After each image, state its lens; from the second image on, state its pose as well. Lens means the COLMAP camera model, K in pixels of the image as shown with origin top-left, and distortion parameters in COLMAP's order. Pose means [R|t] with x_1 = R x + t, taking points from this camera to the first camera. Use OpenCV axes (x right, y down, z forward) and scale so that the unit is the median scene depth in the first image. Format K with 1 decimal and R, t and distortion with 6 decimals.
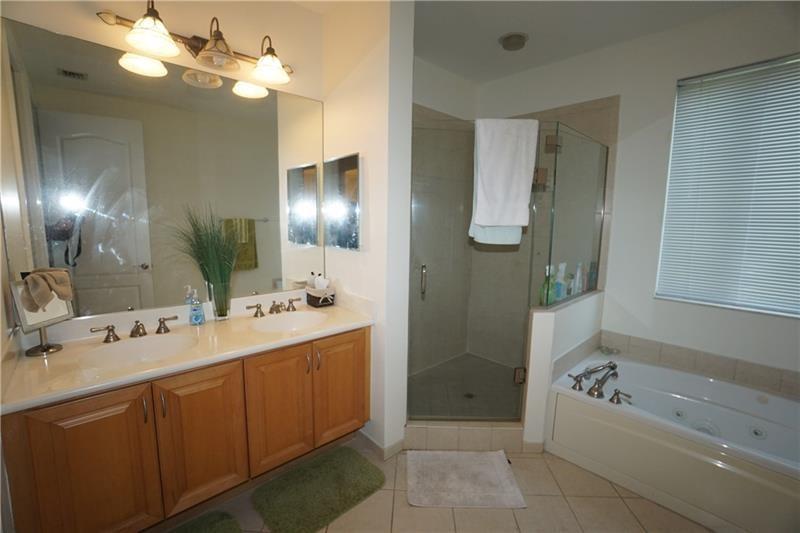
lens RADIAL K [[351.4, 0, 398.5], [0, 351.4, 265.5], [0, 0, 1]] dist [-0.068248, 0.025102]
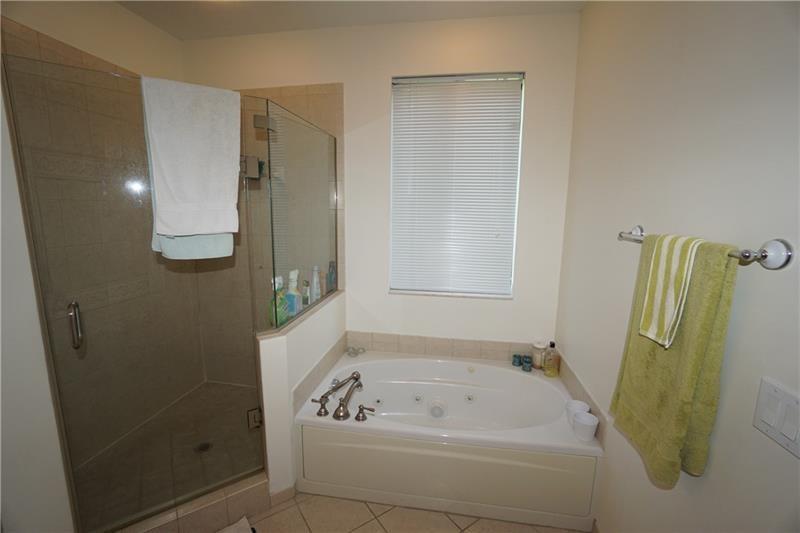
lens RADIAL K [[351.4, 0, 398.5], [0, 351.4, 265.5], [0, 0, 1]] dist [-0.068248, 0.025102]
pose [[0.791755, -0.102024, 0.602259, 0.170852], [0.080269, 0.994781, 0.062992, -0.056624], [-0.605542, -0.001532, 0.795812, 0.168718]]
